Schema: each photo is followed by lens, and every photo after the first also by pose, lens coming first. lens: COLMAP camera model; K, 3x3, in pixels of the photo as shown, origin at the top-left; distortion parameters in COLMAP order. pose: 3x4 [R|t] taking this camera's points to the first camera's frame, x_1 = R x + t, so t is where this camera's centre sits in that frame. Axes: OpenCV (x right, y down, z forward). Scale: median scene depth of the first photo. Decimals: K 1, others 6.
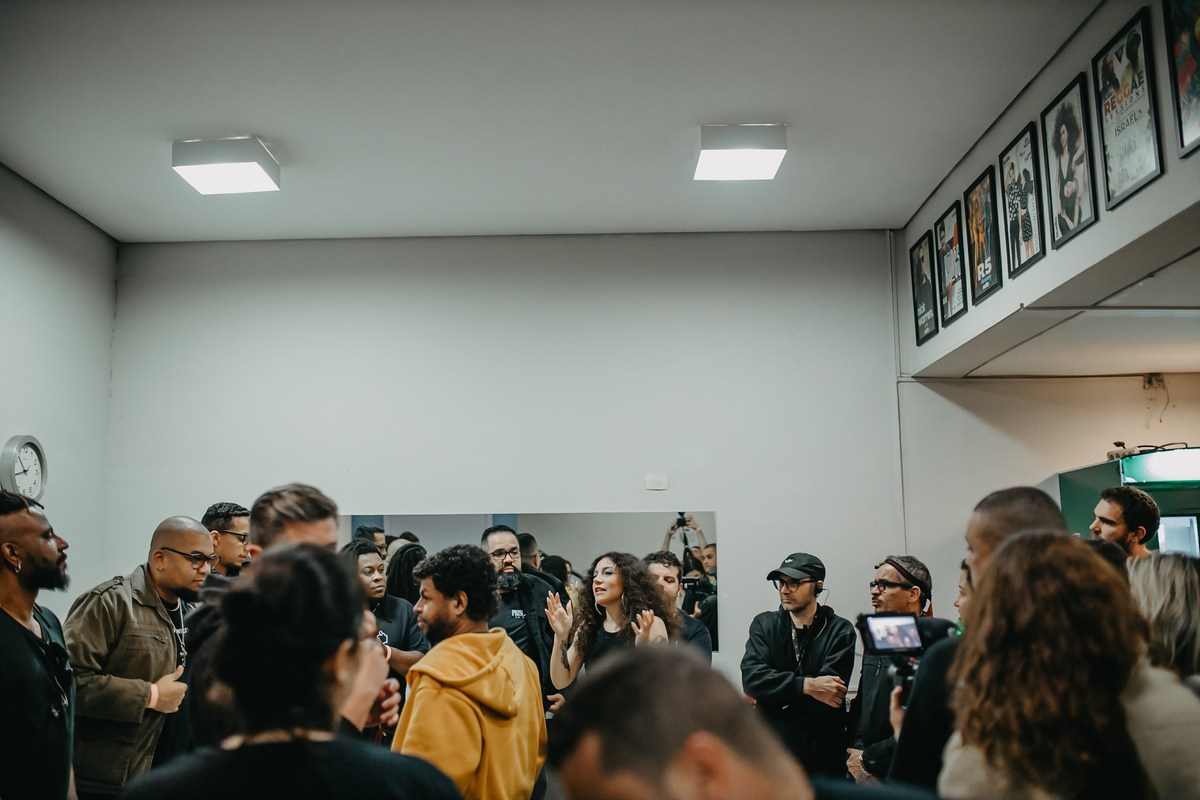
lens RADIAL K [[1209.1, 0, 611.8], [0, 1209.1, 356.6], [0, 0, 1]] dist [-0.040816, 0.004081]
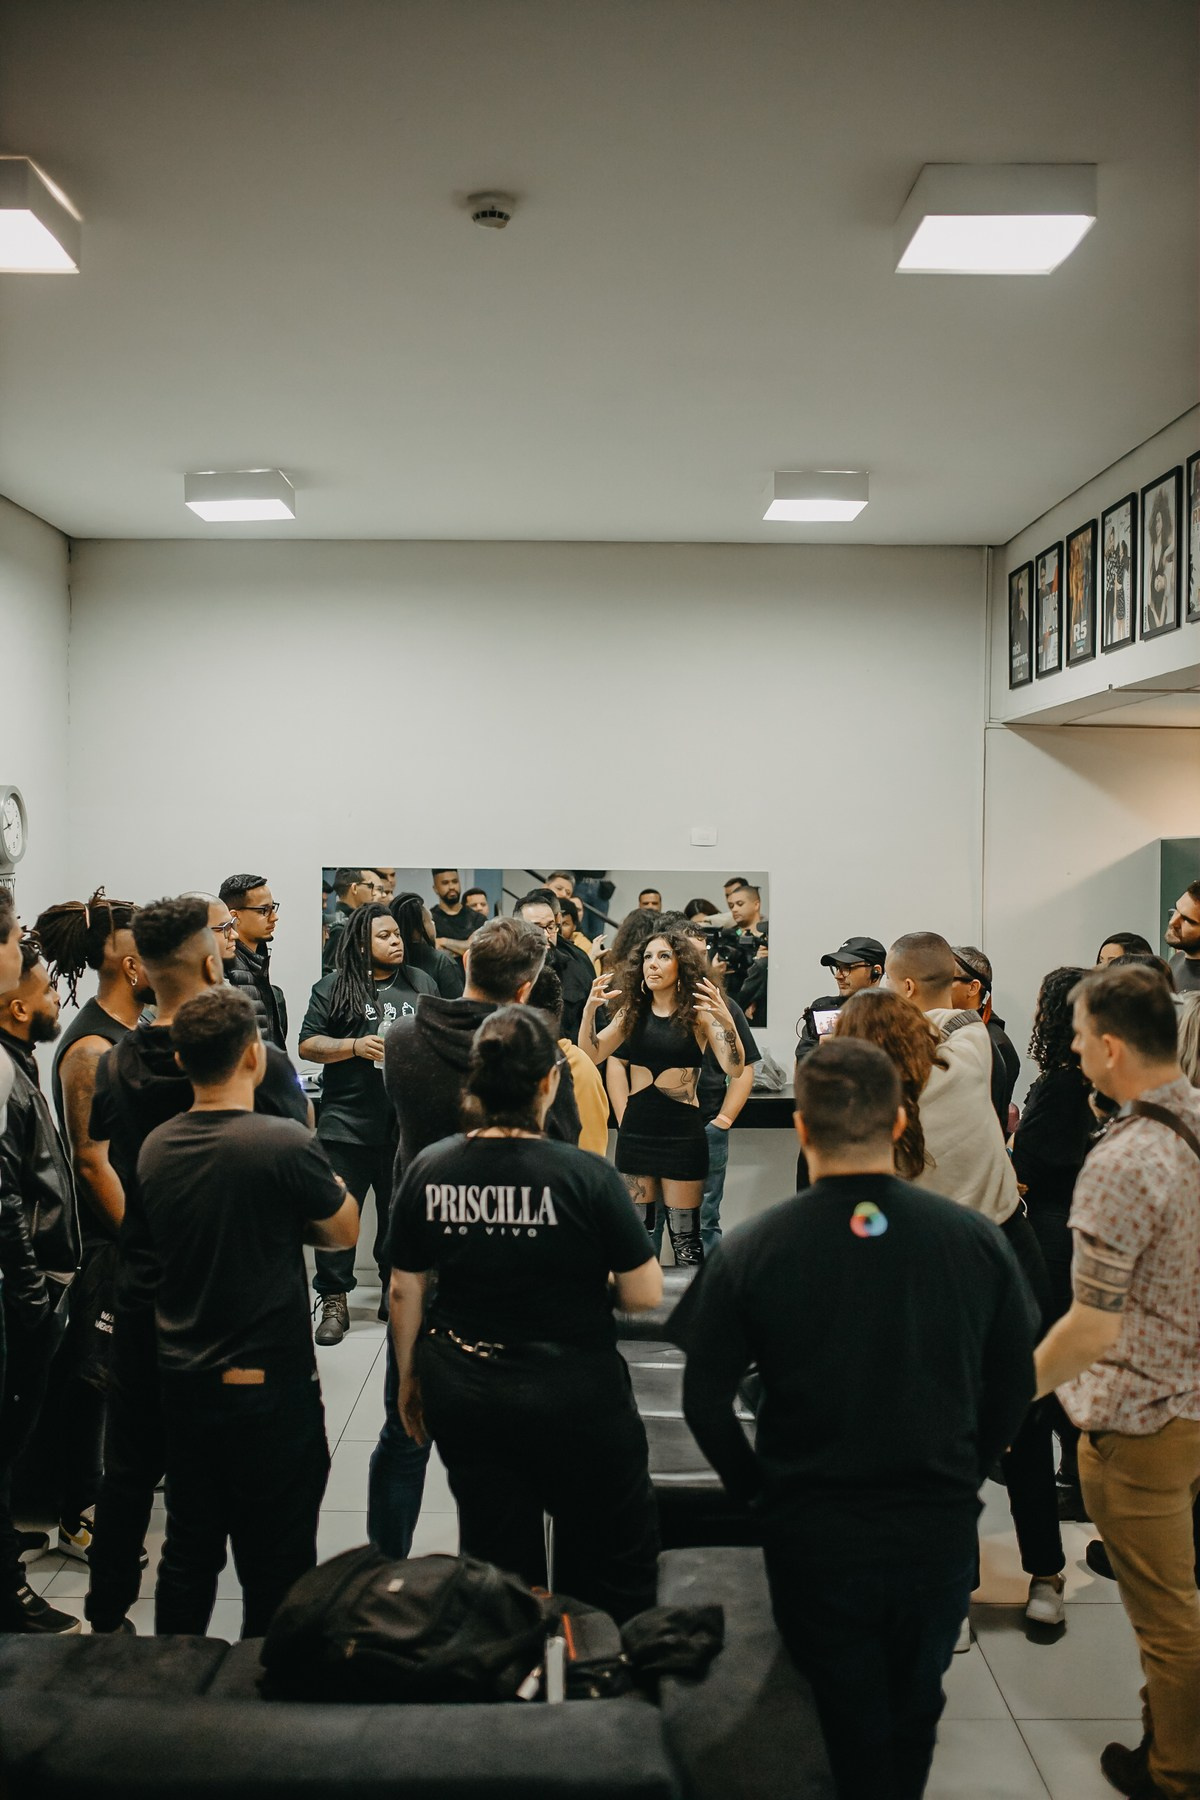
lens RADIAL K [[1830.4, 0, 586.0], [0, 1830.4, 897.5], [0, 0, 1]] dist [-0.028572, 0.026434]
pose [[0.999720, 0.023348, -0.003823, -0.048157], [-0.022157, 0.980622, 0.194654, -0.127908], [0.008293, -0.194515, 0.980865, -0.363684]]
